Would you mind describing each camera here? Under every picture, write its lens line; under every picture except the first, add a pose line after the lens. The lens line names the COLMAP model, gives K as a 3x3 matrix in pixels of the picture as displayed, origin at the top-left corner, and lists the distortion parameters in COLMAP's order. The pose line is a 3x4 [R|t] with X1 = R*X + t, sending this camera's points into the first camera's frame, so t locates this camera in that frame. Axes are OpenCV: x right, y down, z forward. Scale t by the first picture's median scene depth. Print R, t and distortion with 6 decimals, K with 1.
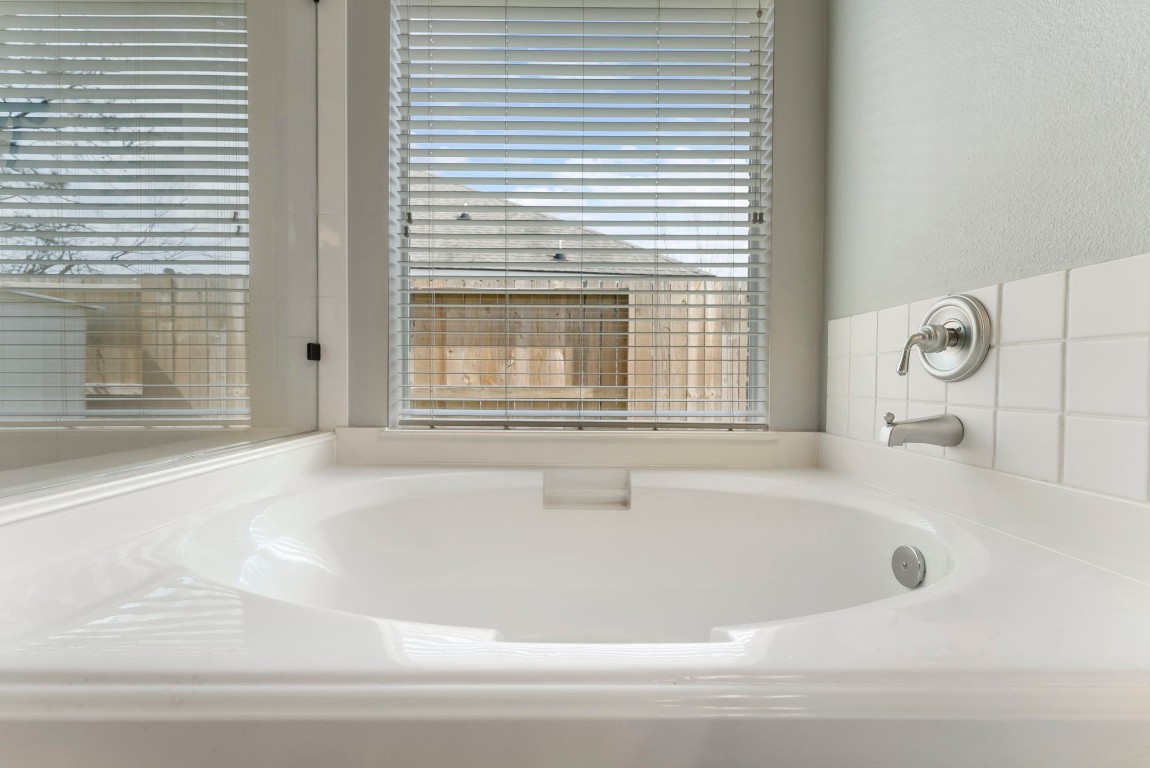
lens RADIAL K [[469.7, 0, 580.0], [0, 469.7, 381.1], [0, 0, 1]] dist [0.000721, -0.000012]
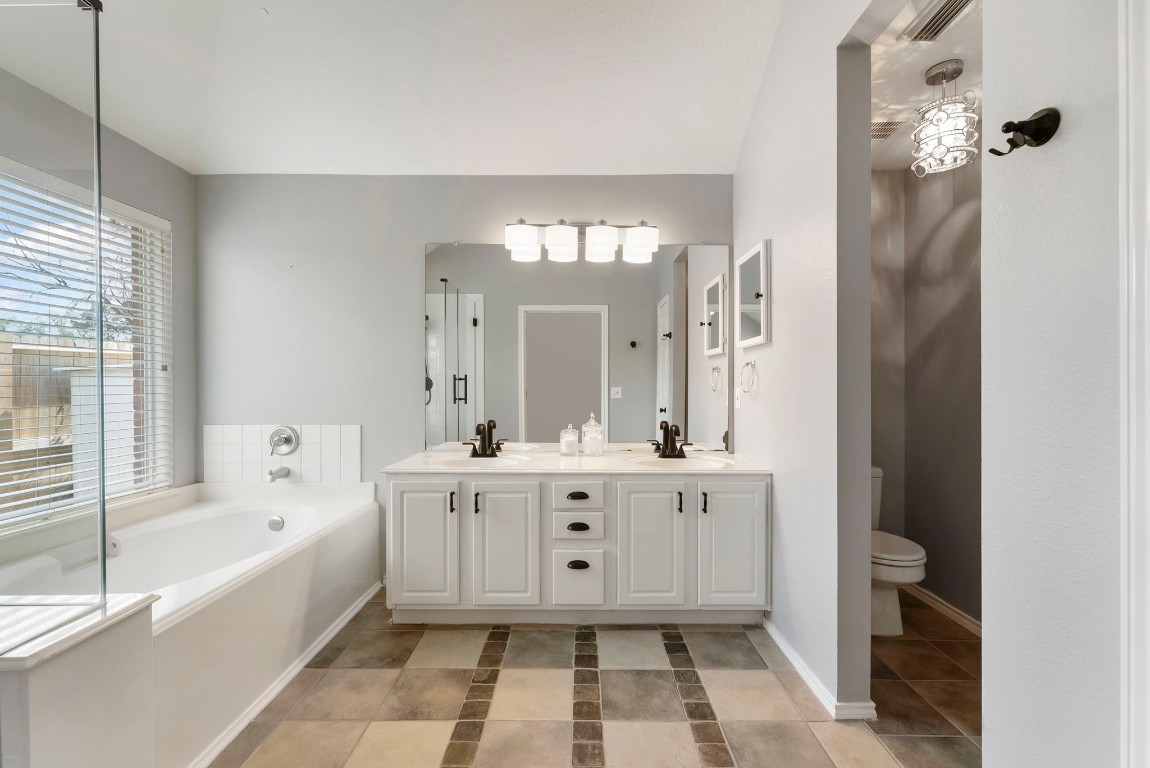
lens RADIAL K [[469.7, 0, 580.0], [0, 469.7, 381.1], [0, 0, 1]] dist [0.000721, -0.000012]
pose [[0.005817, -0.000097, 0.999983, -2.127137], [0.011968, 0.999928, 0.000027, -0.441175], [-0.999911, 0.011967, 0.005818, -0.860645]]
